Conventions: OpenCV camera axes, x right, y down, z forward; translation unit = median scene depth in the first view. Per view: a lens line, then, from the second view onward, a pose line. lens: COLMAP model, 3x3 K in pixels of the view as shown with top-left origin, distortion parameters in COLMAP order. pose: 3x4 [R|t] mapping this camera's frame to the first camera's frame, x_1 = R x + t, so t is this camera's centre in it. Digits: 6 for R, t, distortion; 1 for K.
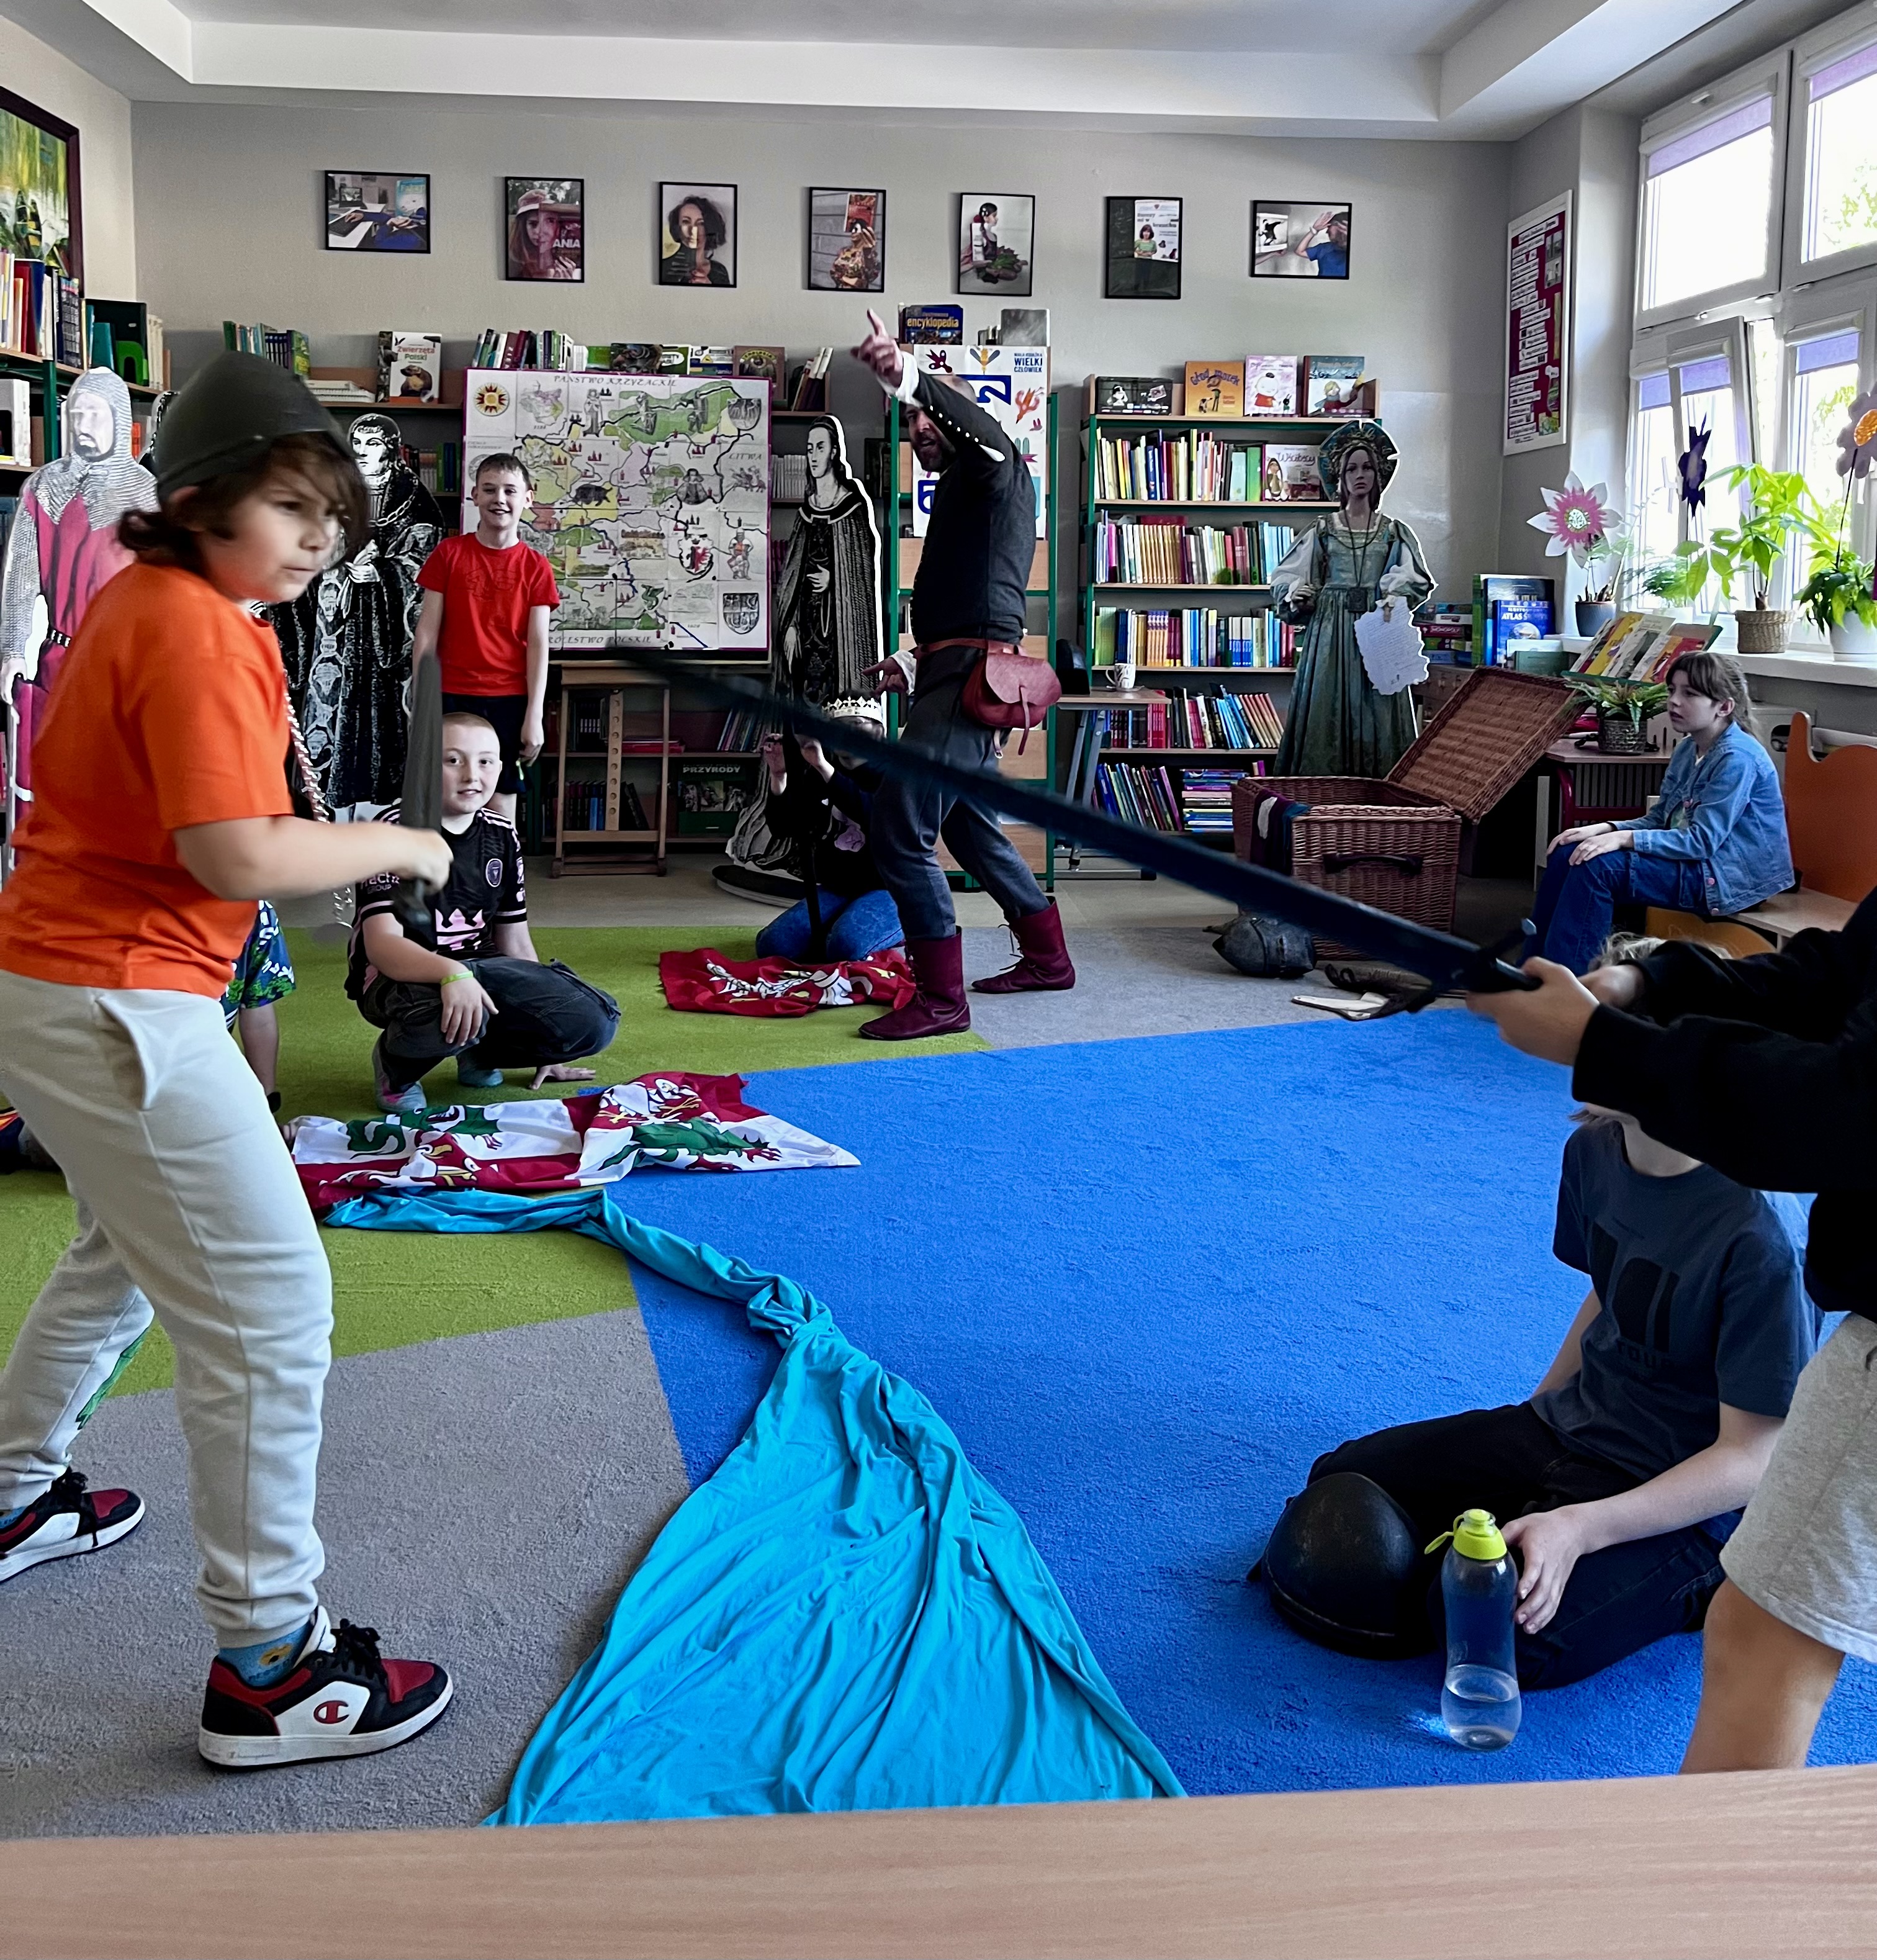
lens RADIAL K [[1938.0, 0, 958.4], [0, 1938.0, 712.2], [0, 0, 1]] dist [0.078604, -0.110228]
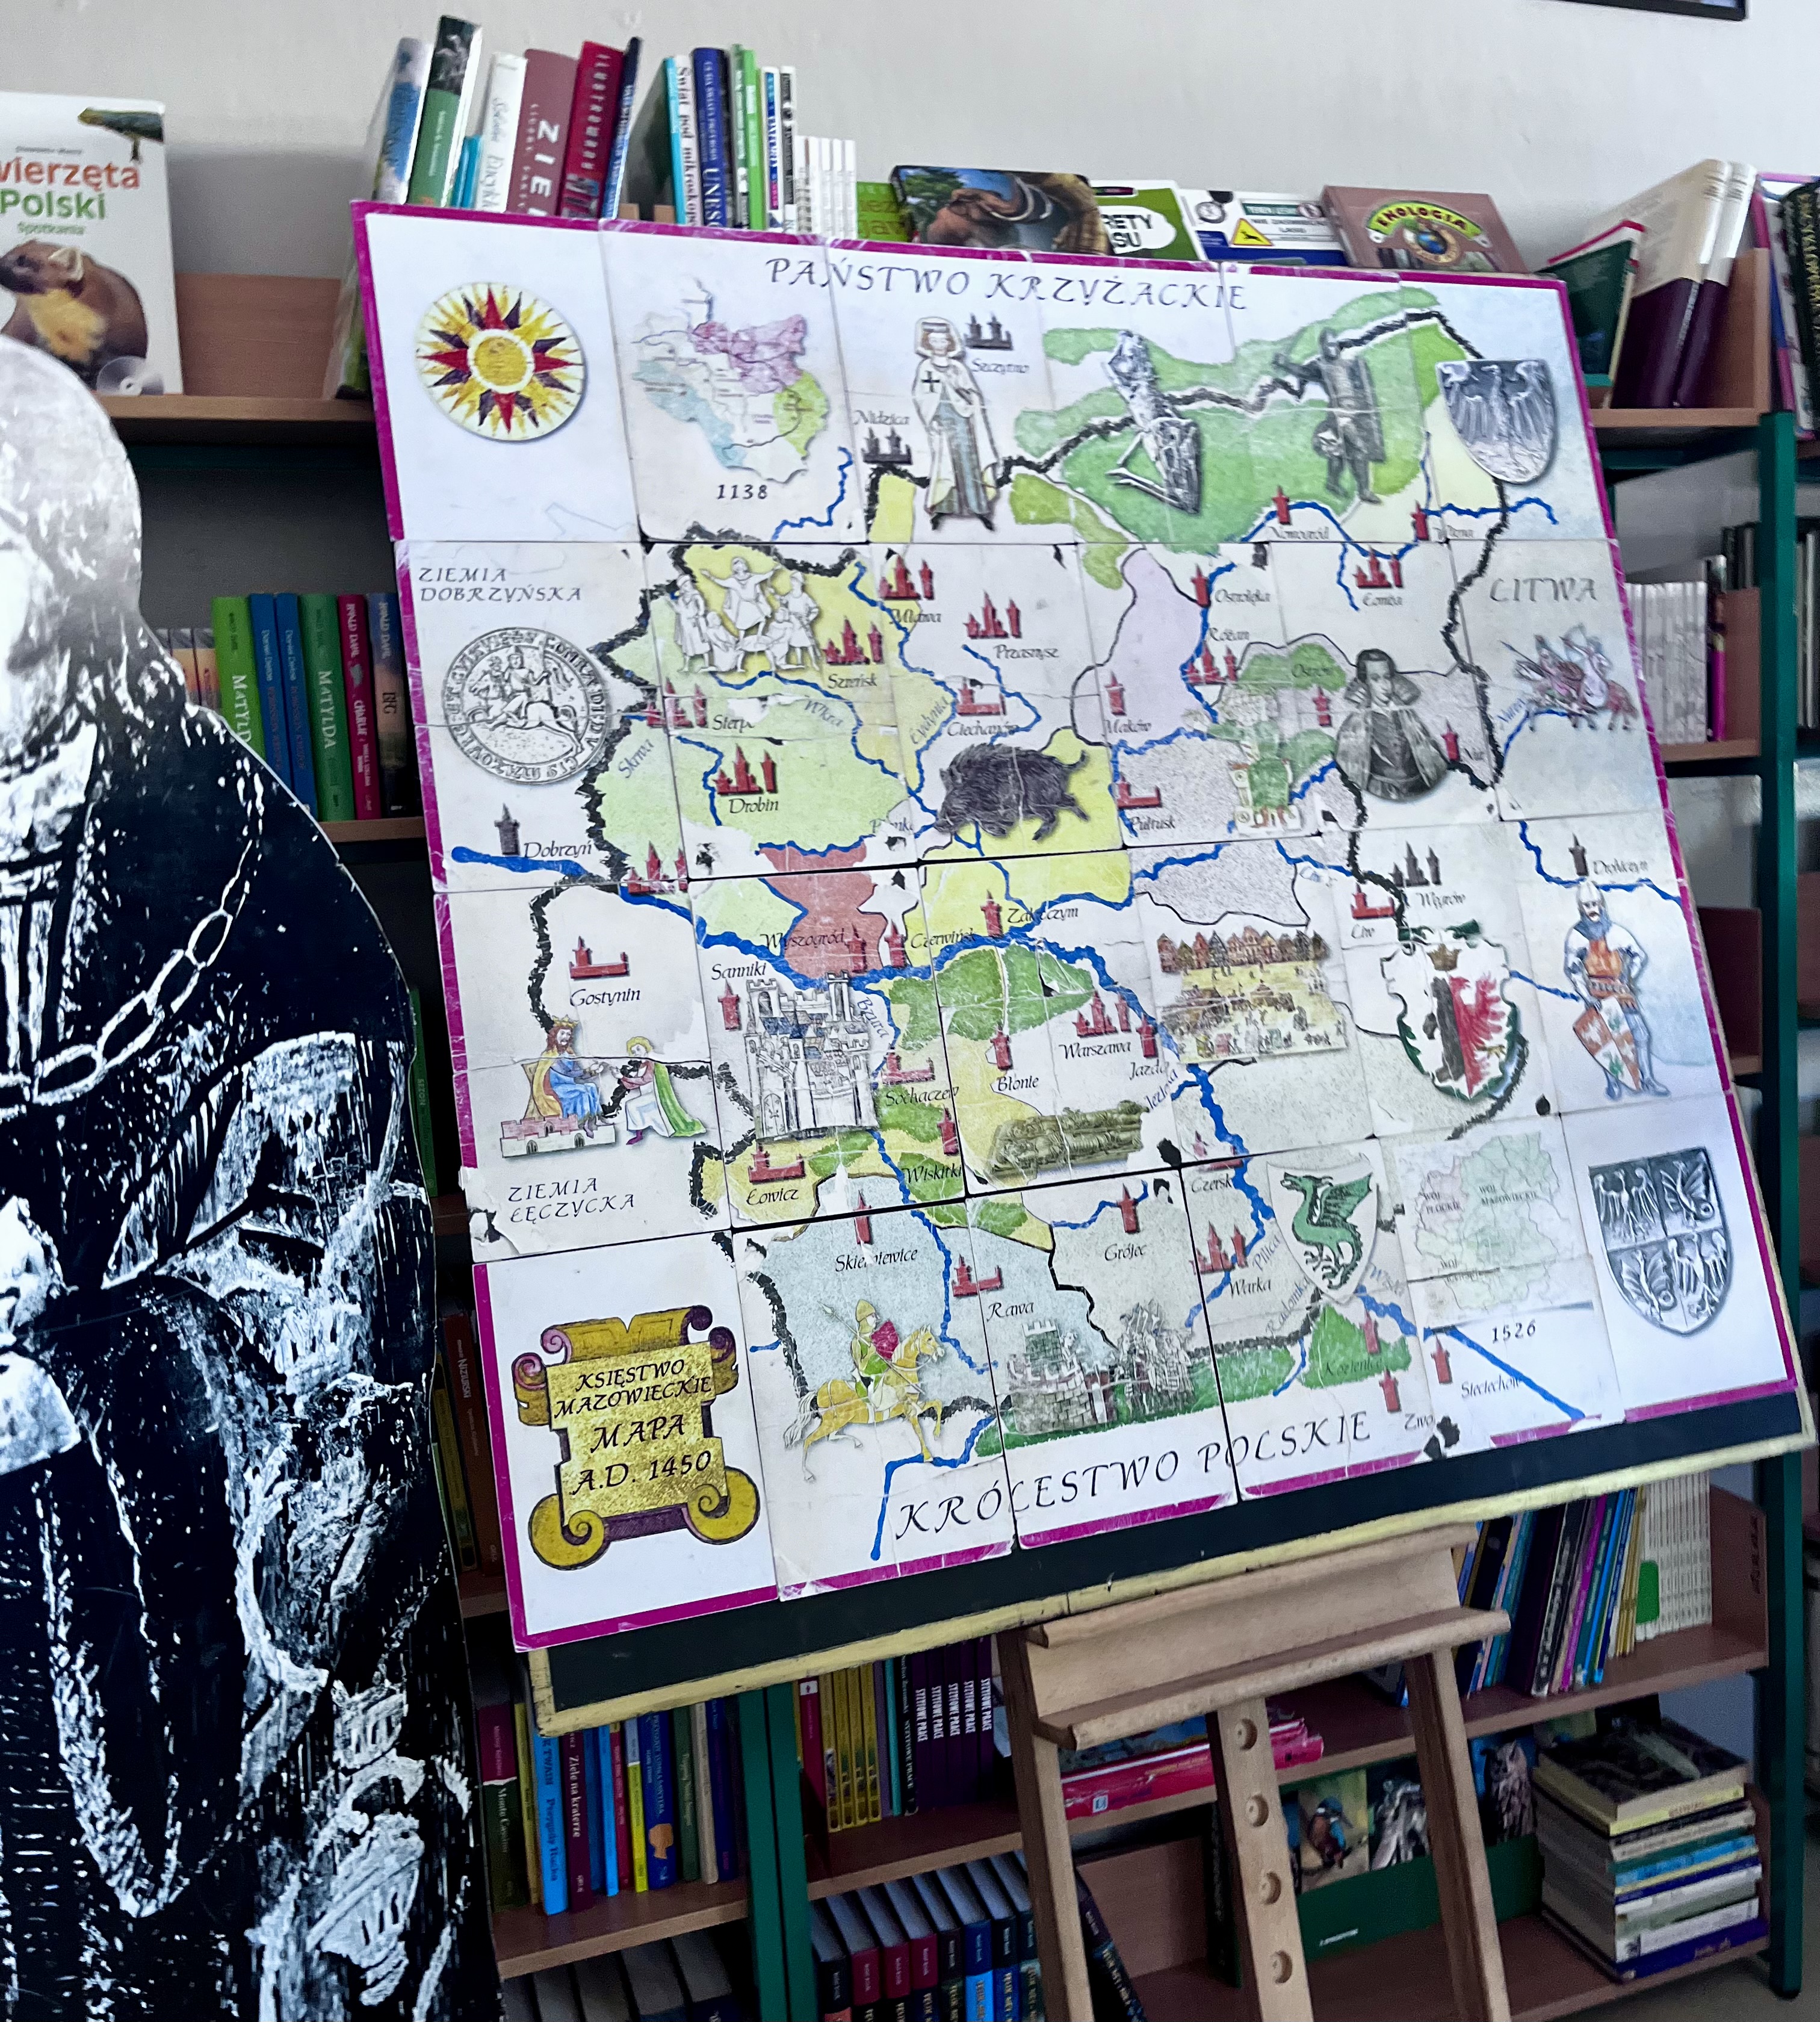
lens RADIAL K [[1841.2, 0, 921.7], [0, 1841.2, 1016.5], [0, 0, 1]] dist [0.071173, -0.099913]
pose [[0.965815, -0.096515, 0.240597, -0.251150], [0.086686, 0.994923, 0.051132, -0.097855], [-0.244310, -0.028528, 0.969277, 0.798198]]
